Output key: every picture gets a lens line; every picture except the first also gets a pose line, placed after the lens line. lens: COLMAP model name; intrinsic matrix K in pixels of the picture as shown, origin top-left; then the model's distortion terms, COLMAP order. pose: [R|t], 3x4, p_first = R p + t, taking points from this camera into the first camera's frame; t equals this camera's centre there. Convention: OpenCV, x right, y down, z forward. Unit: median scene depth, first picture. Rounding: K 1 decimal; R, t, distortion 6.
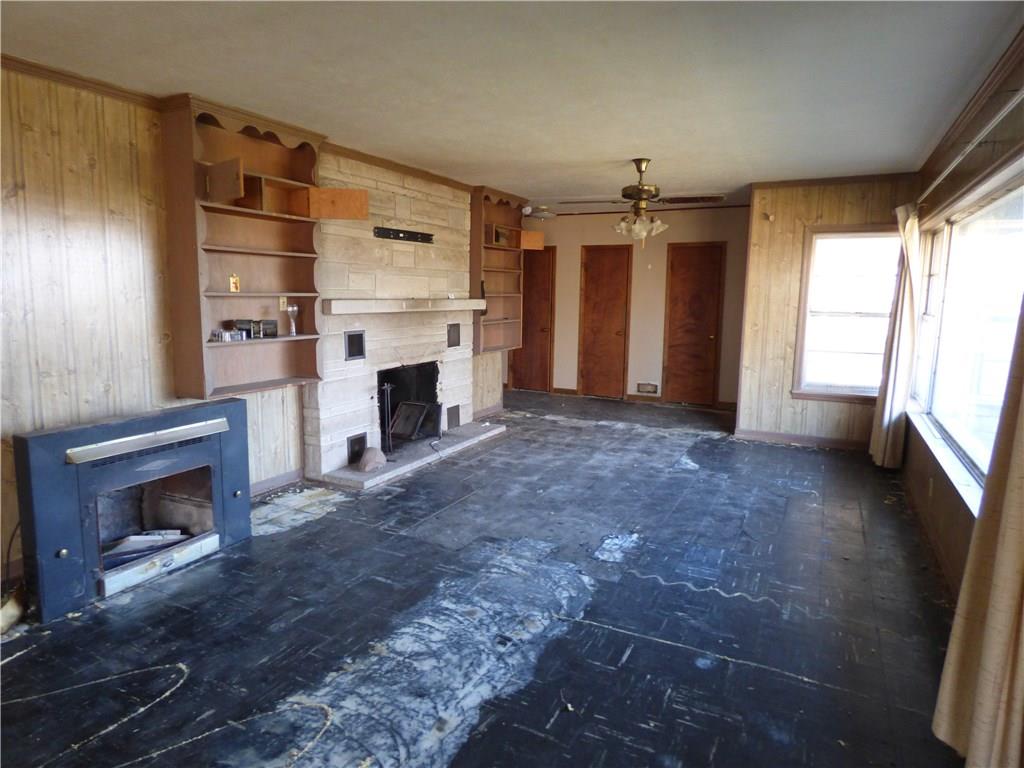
lens RADIAL K [[624.4, 0, 508.4], [0, 624.4, 377.3], [0, 0, 1]] dist [-0.016504, 0.005892]
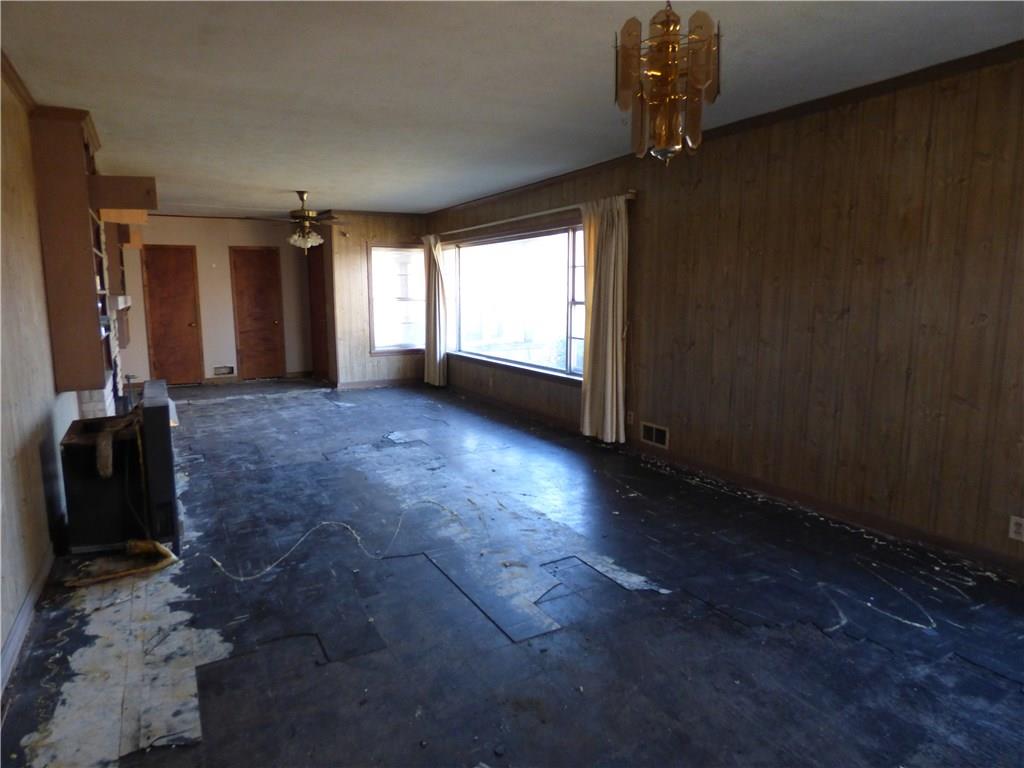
lens RADIAL K [[624.4, 0, 512.8], [0, 624.4, 384.8], [0, 0, 1]] dist [-0.016504, 0.005892]
pose [[0.549883, -0.138352, 0.823704, -0.671900], [0.121722, 0.988931, 0.084846, 0.016638], [-0.826325, 0.053607, 0.560637, -0.136958]]
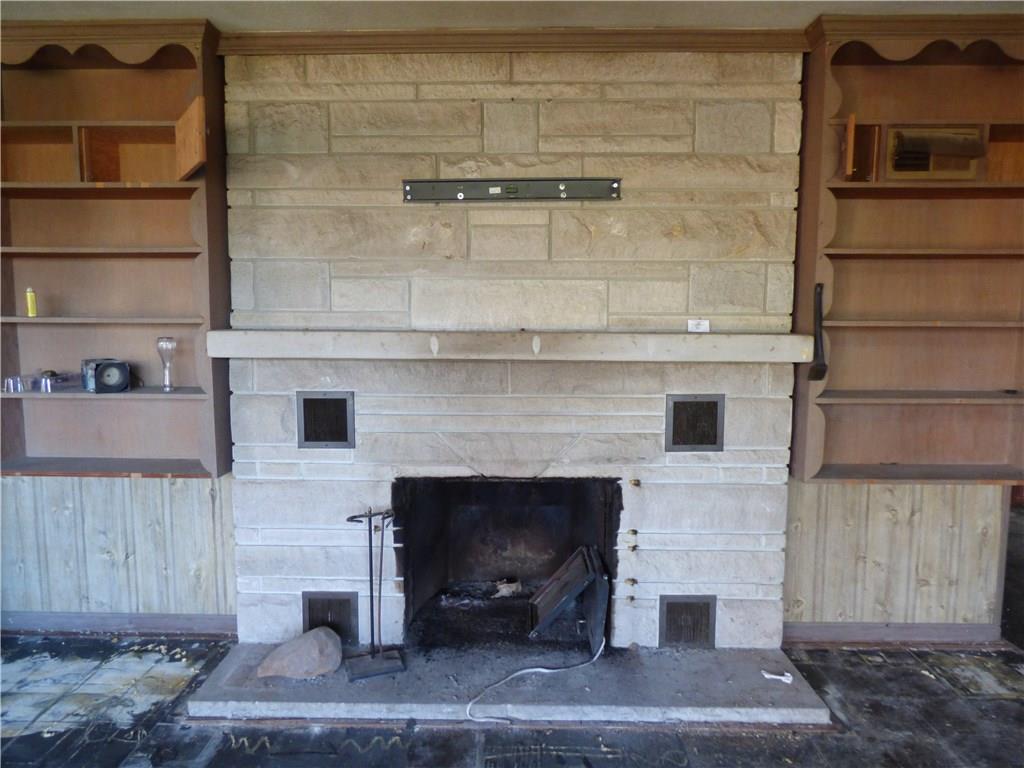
lens RADIAL K [[624.4, 0, 512.7], [0, 624.4, 376.2], [0, 0, 1]] dist [-0.016504, 0.005892]
pose [[0.441316, 0.075875, -0.894138, 0.245761], [-0.119619, 0.992500, 0.025182, -0.106194], [0.889344, 0.095843, 0.447082, 0.813852]]
